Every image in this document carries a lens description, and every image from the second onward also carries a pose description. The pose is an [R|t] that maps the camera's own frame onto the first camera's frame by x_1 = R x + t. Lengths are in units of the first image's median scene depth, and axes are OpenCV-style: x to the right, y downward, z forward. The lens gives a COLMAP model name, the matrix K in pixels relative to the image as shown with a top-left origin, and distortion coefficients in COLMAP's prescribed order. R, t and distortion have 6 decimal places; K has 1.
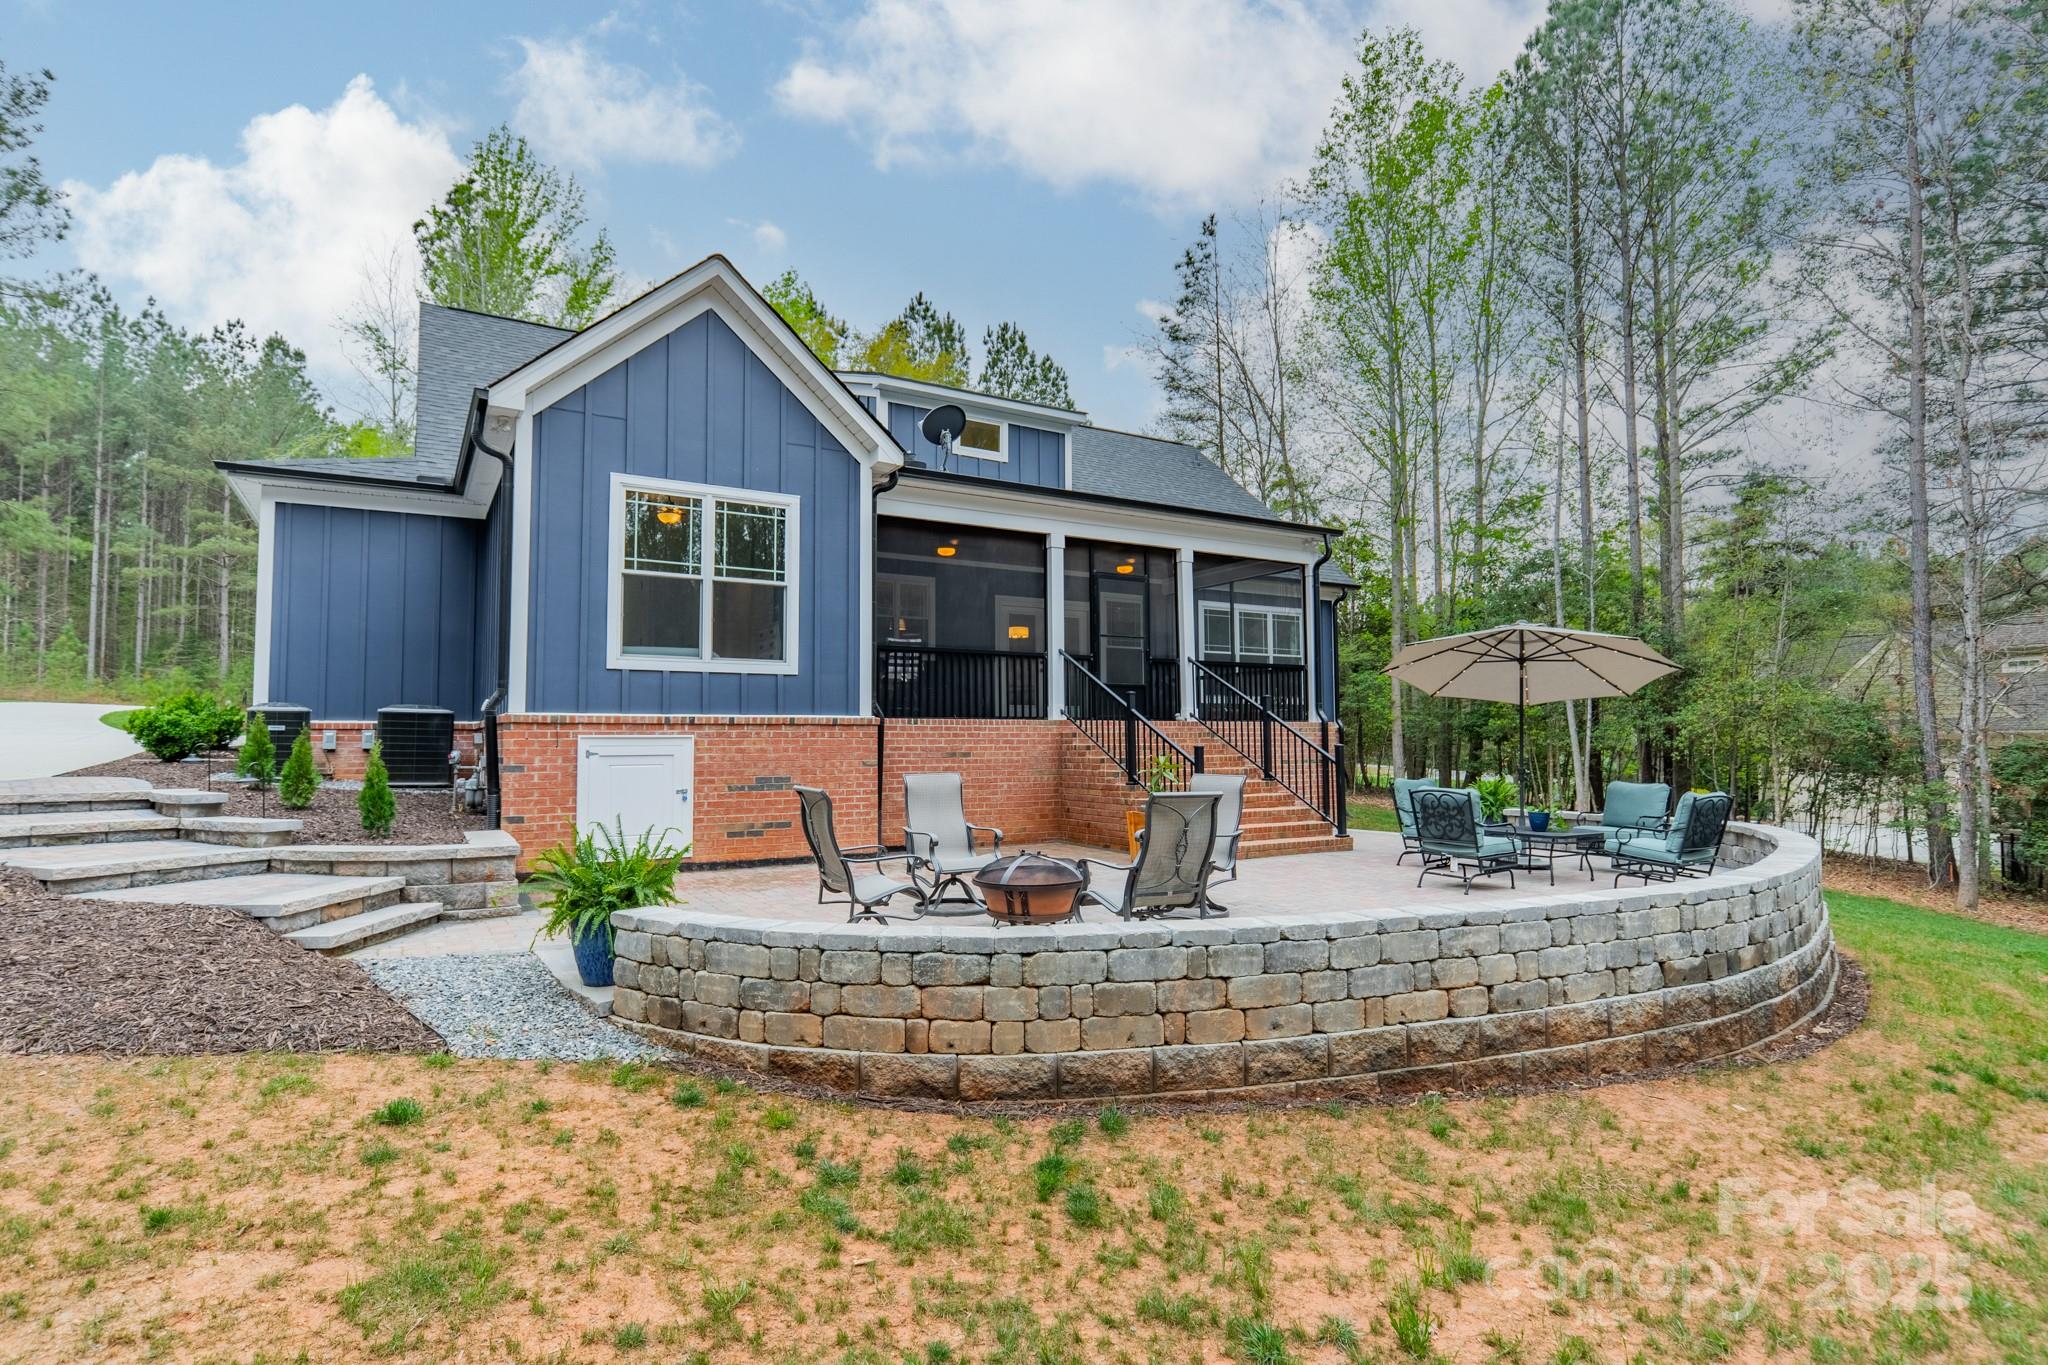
lens RADIAL K [[1031.3, 0, 1024.0], [0, 1031.3, 682.5], [0, 0, 1]] dist [-0.000784, -0.000030]
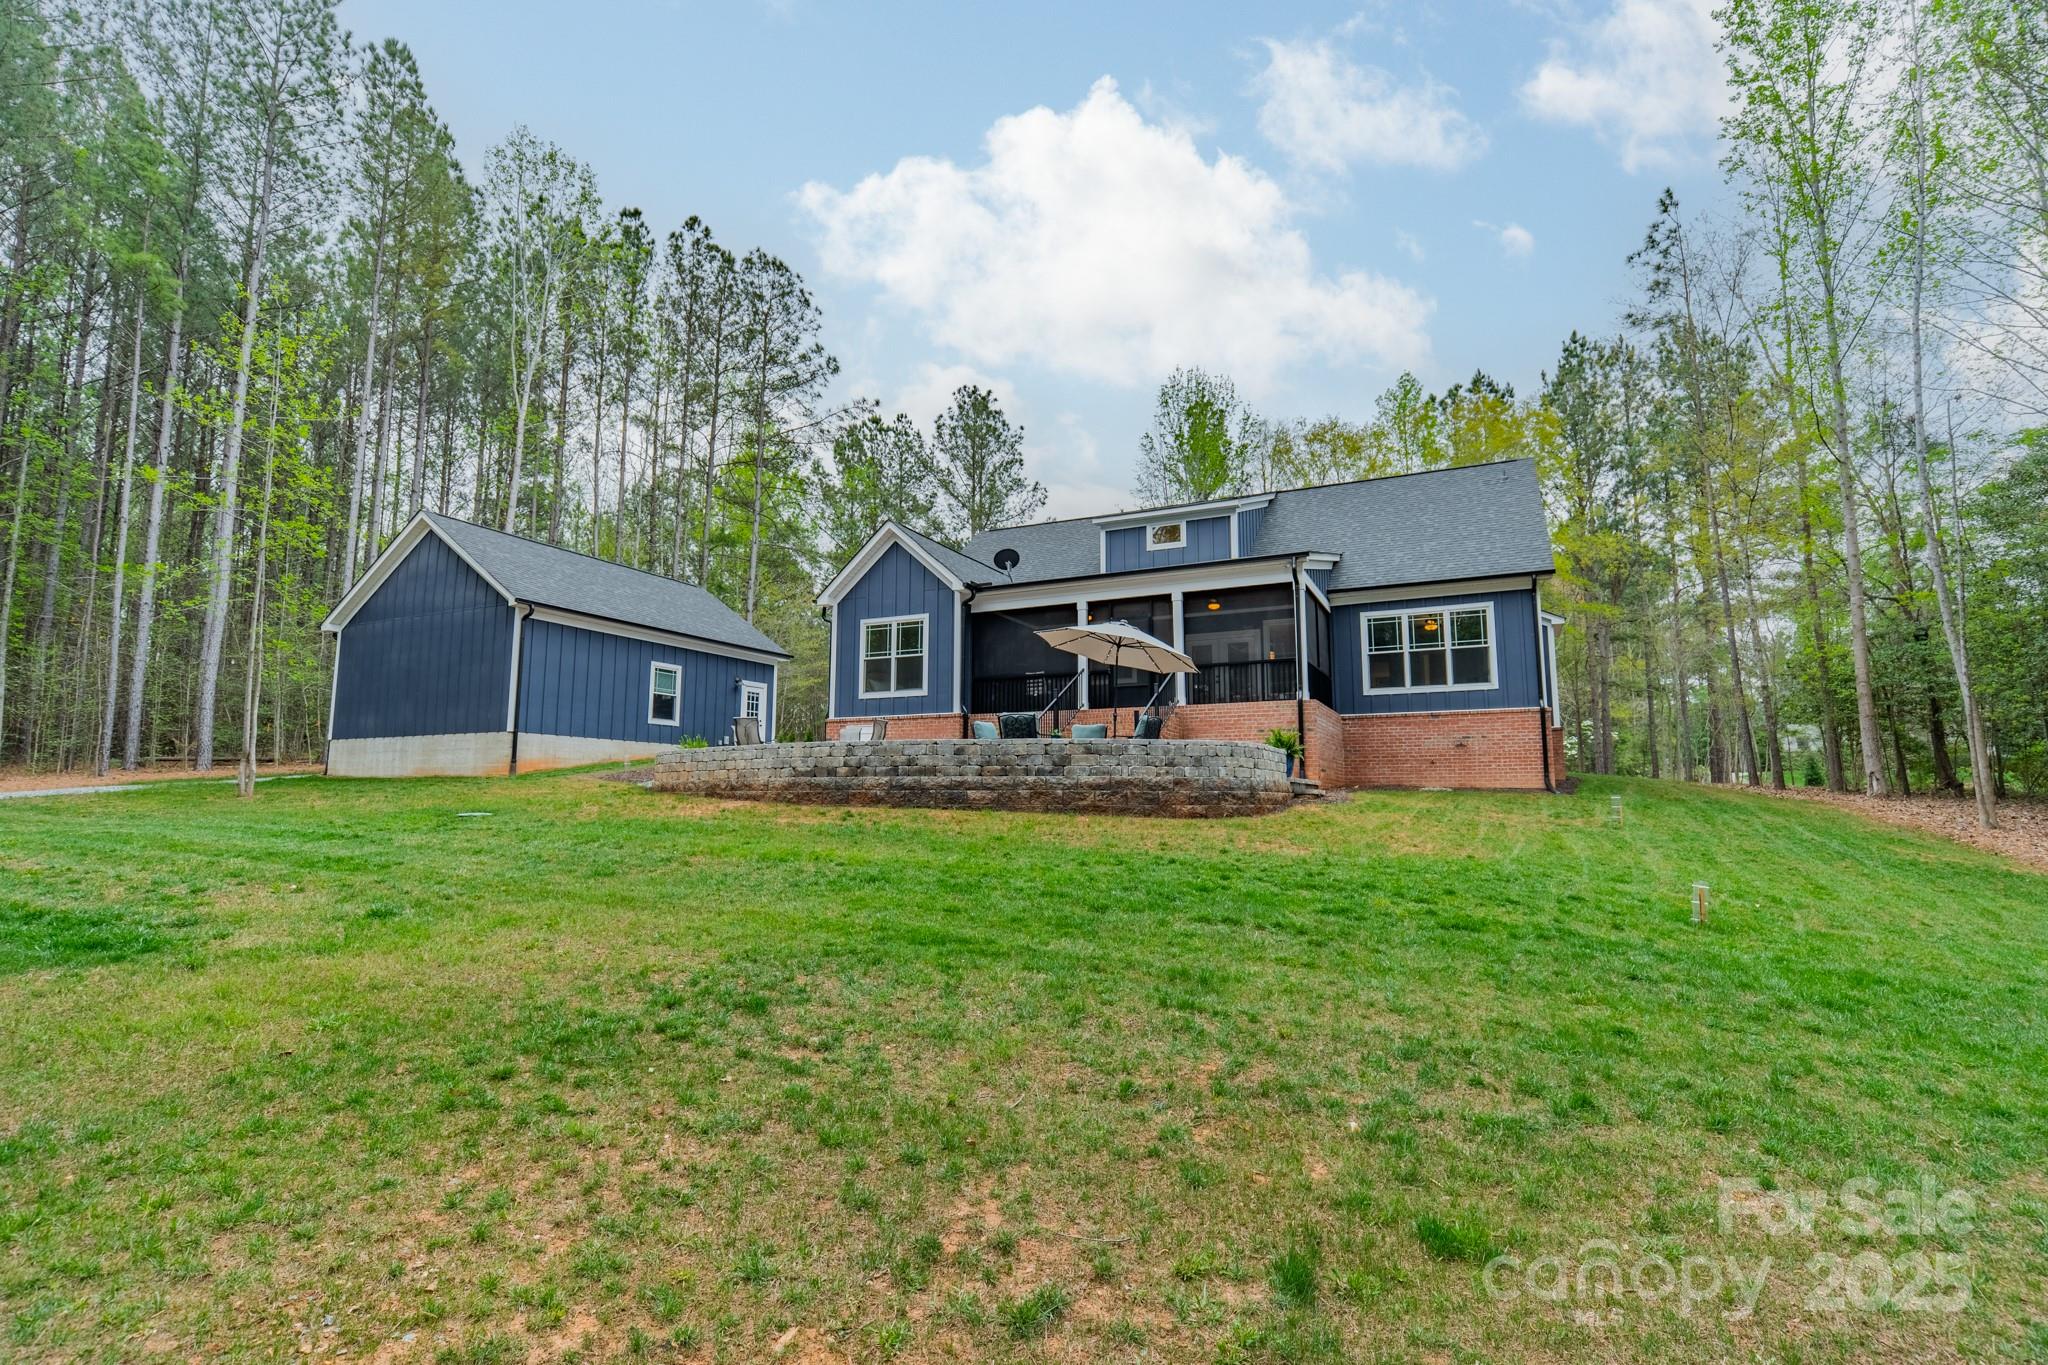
lens RADIAL K [[959.6, 0, 1034.7], [0, 959.6, 676.1], [0, 0, 1]] dist [-0.014327, -0.000452]
pose [[0.551785, -0.104745, -0.827382, 0.739446], [0.045369, 0.994382, -0.095630, 0.072806], [0.832751, 0.015230, 0.553437, 0.032696]]
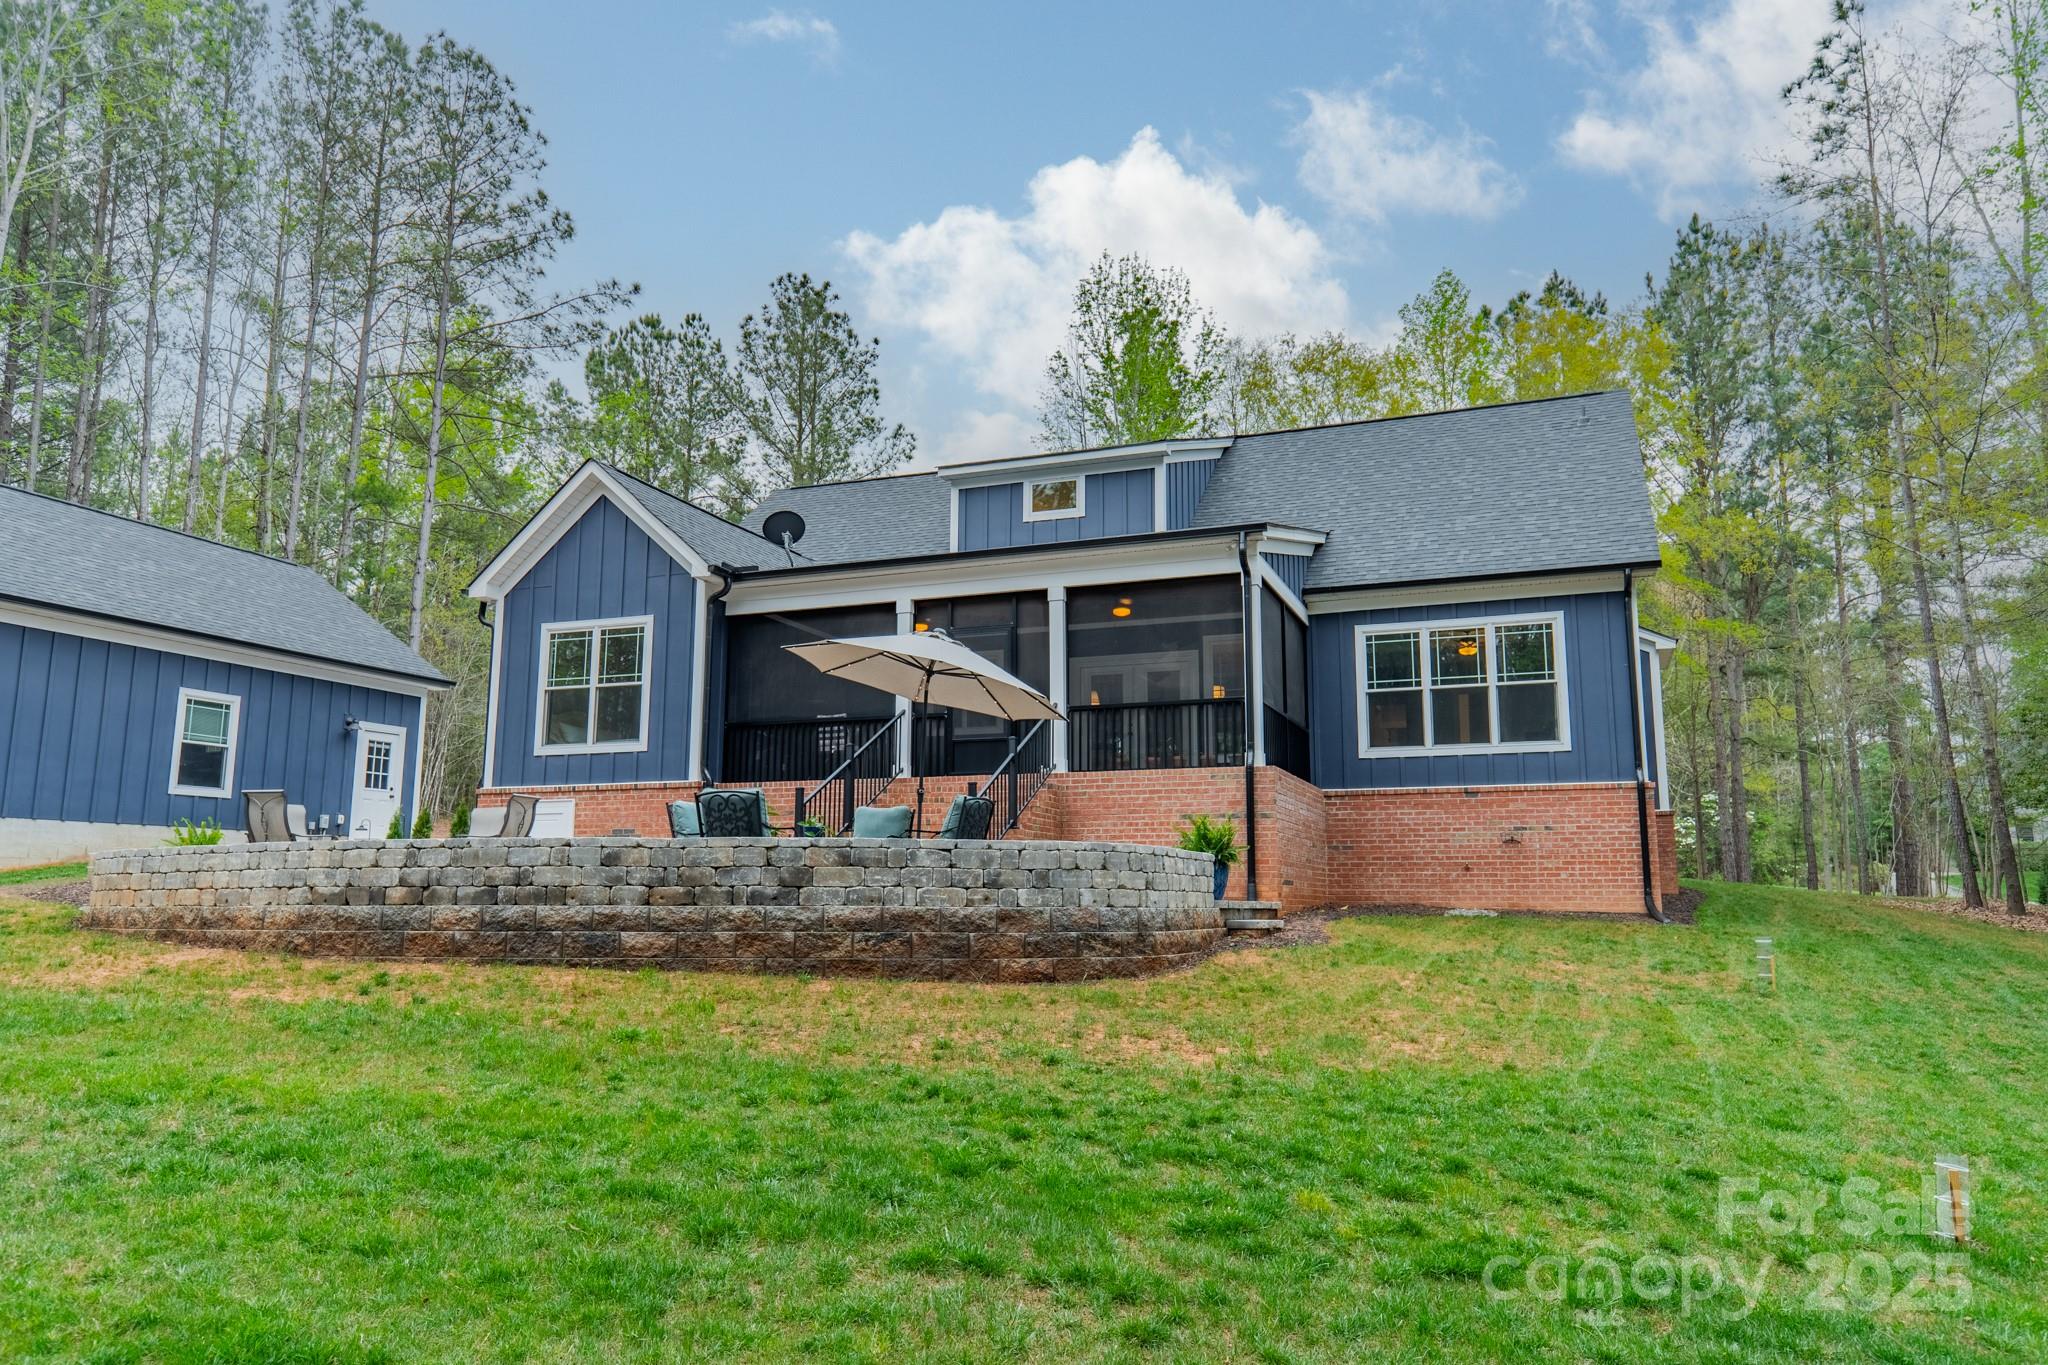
lens RADIAL K [[1396.3, 0, 1024.0], [0, 1396.3, 682.5], [0, 0, 1]] dist [0.038566, 0.006198]
pose [[0.611813, -0.117068, -0.782292, 0.686850], [0.039984, 0.992300, -0.117224, 0.062389], [0.789992, 0.040440, 0.611783, 0.135522]]
